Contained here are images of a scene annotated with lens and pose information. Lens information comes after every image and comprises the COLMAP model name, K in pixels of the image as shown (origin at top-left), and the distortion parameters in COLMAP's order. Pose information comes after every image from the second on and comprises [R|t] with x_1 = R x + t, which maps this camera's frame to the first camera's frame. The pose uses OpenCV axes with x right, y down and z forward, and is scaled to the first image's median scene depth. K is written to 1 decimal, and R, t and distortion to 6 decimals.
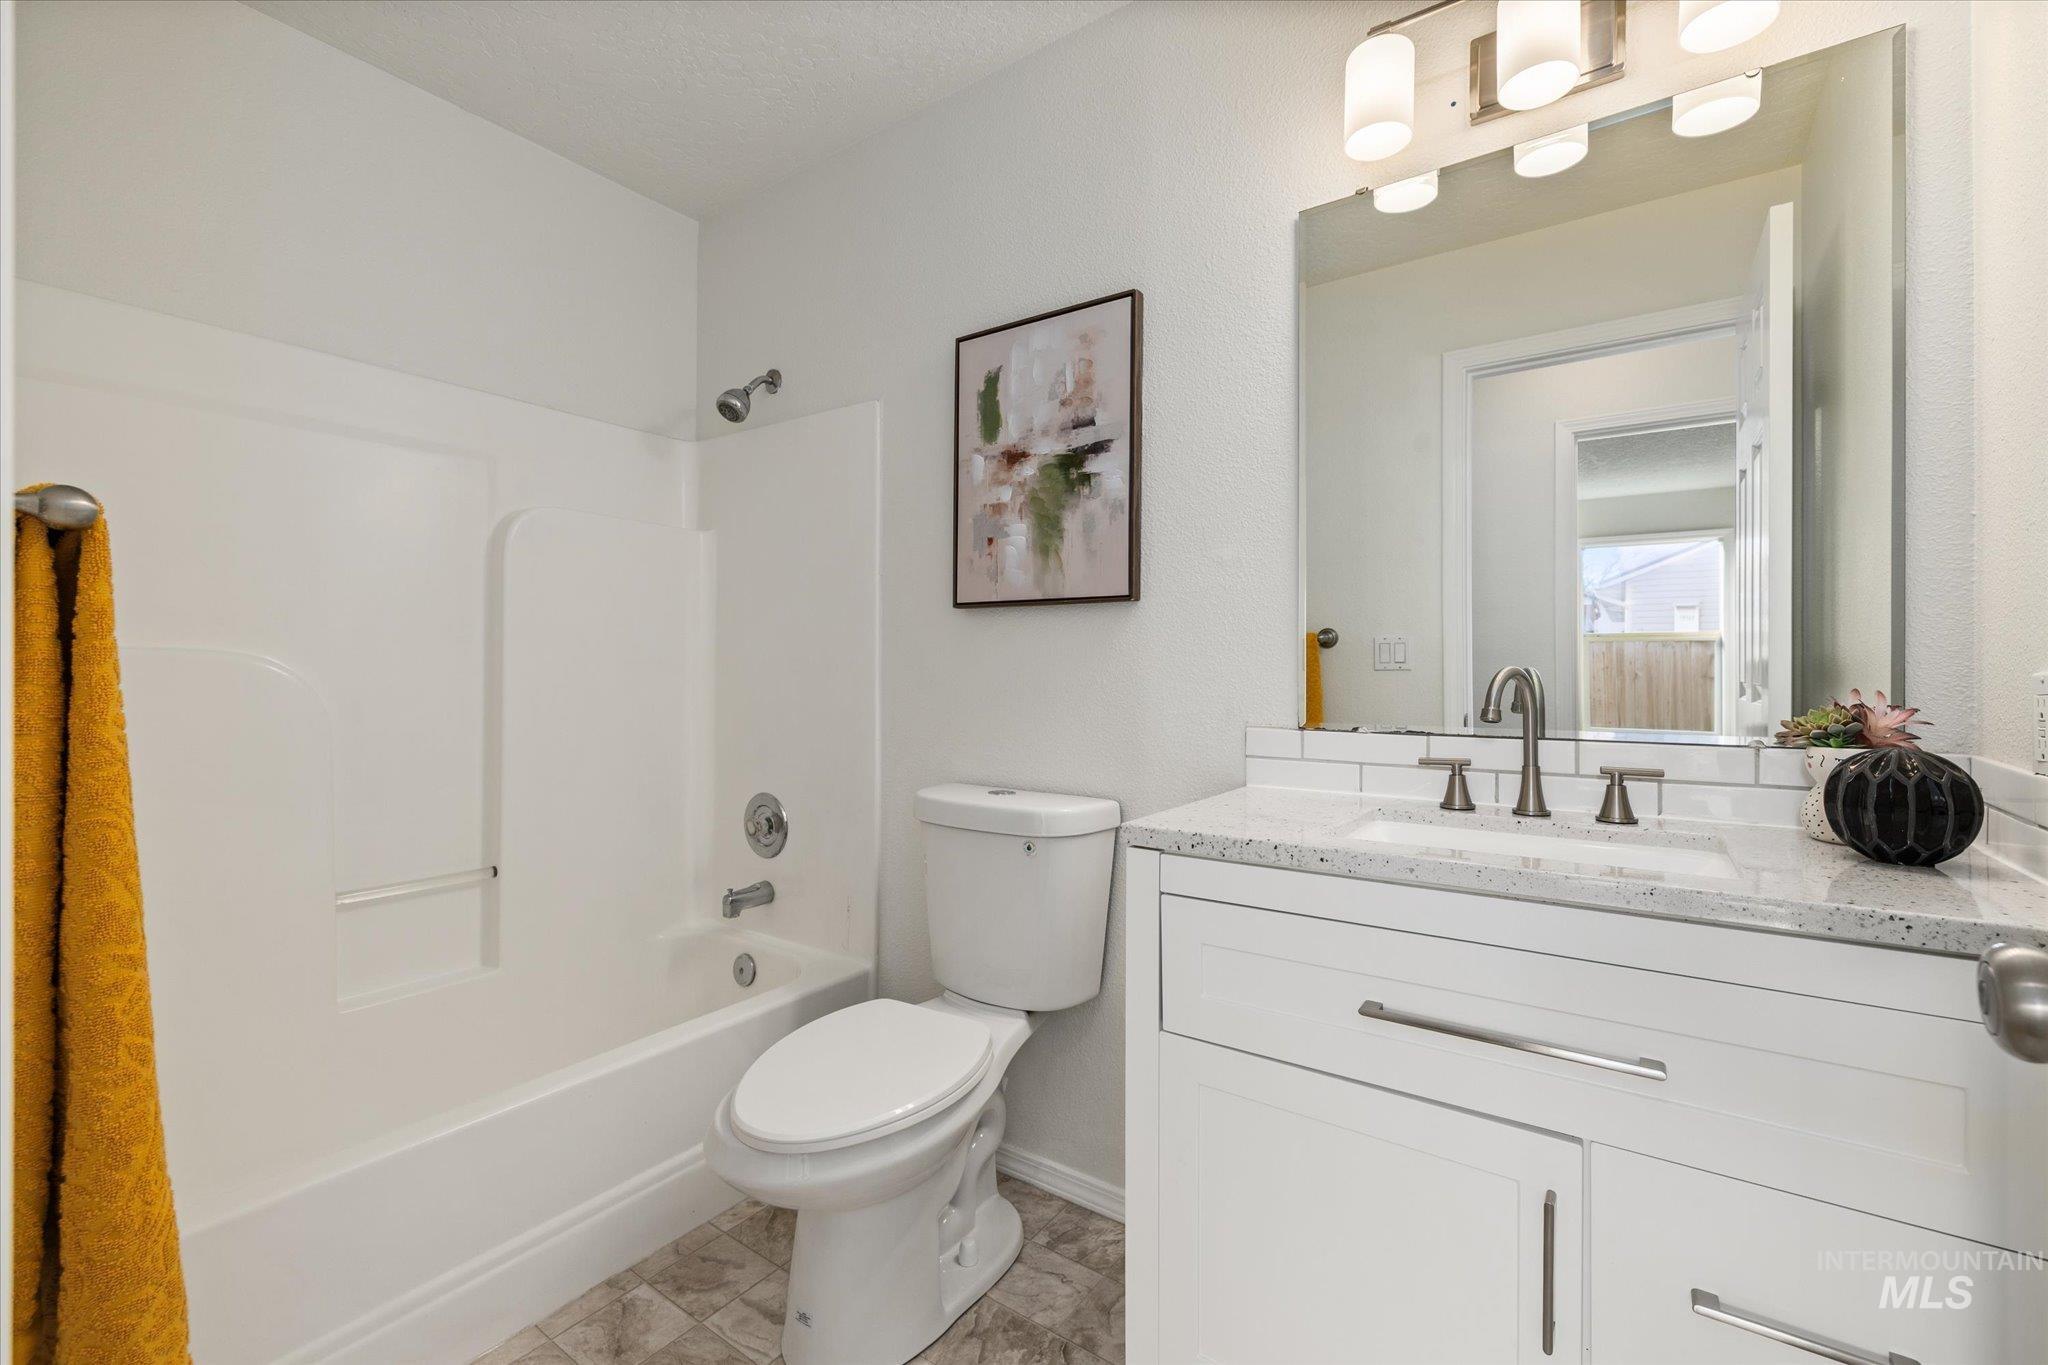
lens RADIAL K [[870.5, 0, 1024.2], [0, 870.5, 678.2], [0, 0, 1]] dist [0.001204, 0.000021]
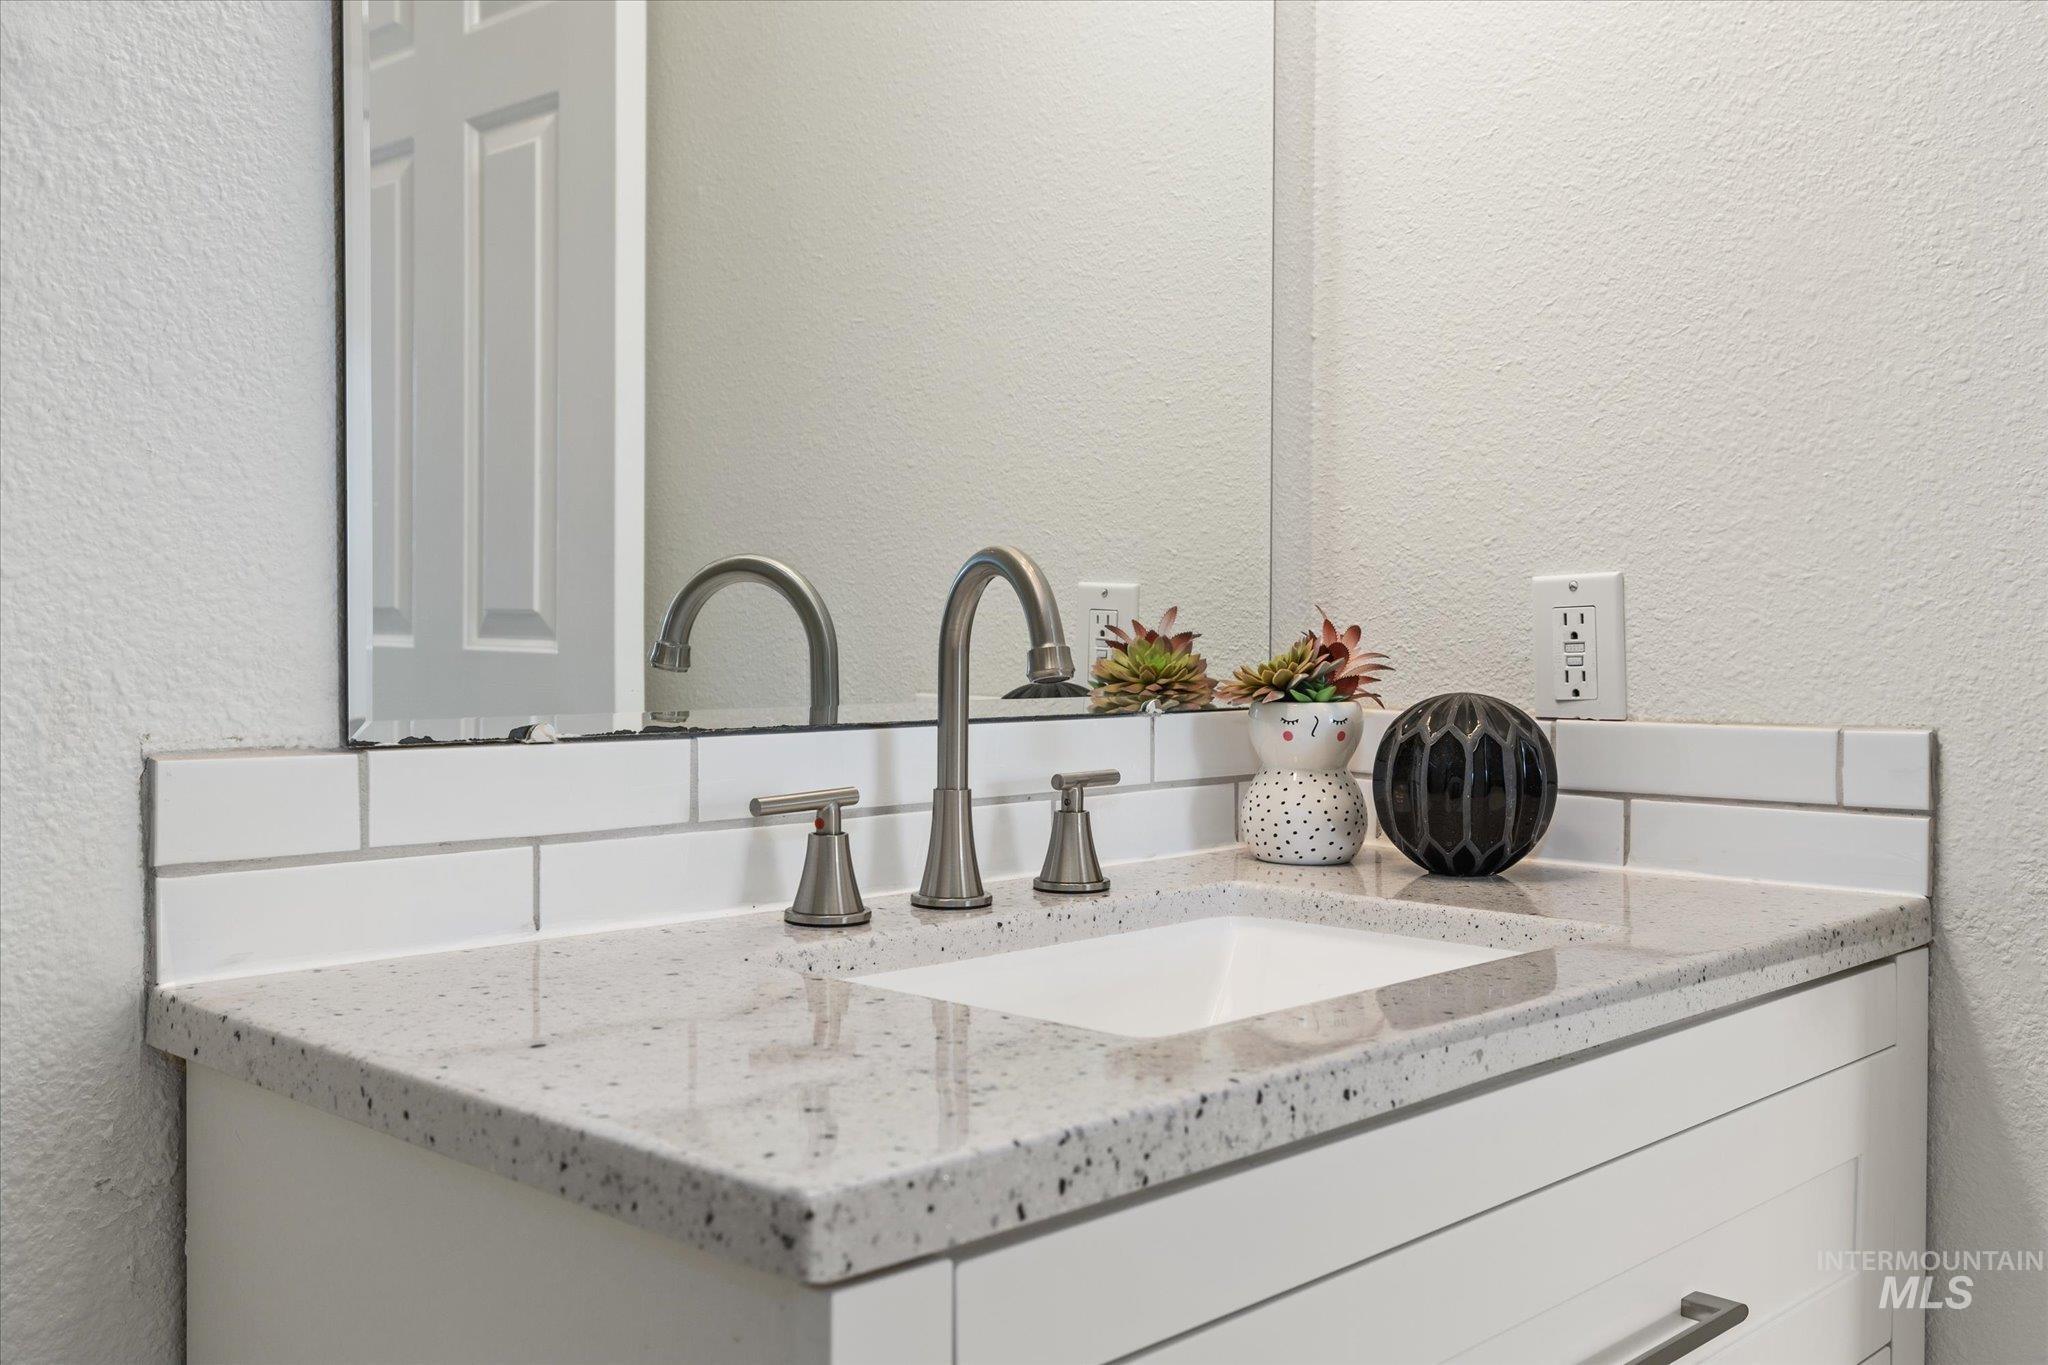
lens RADIAL K [[1985.5, 0, 1024.0], [0, 1985.5, 682.5], [0, 0, 1]] dist [-0.000891, -0.001288]
pose [[0.147393, -0.026494, 0.988723, -0.372221], [0.003856, 0.999649, 0.026212, 0.027685], [-0.989070, -0.000051, 0.147443, 0.893150]]
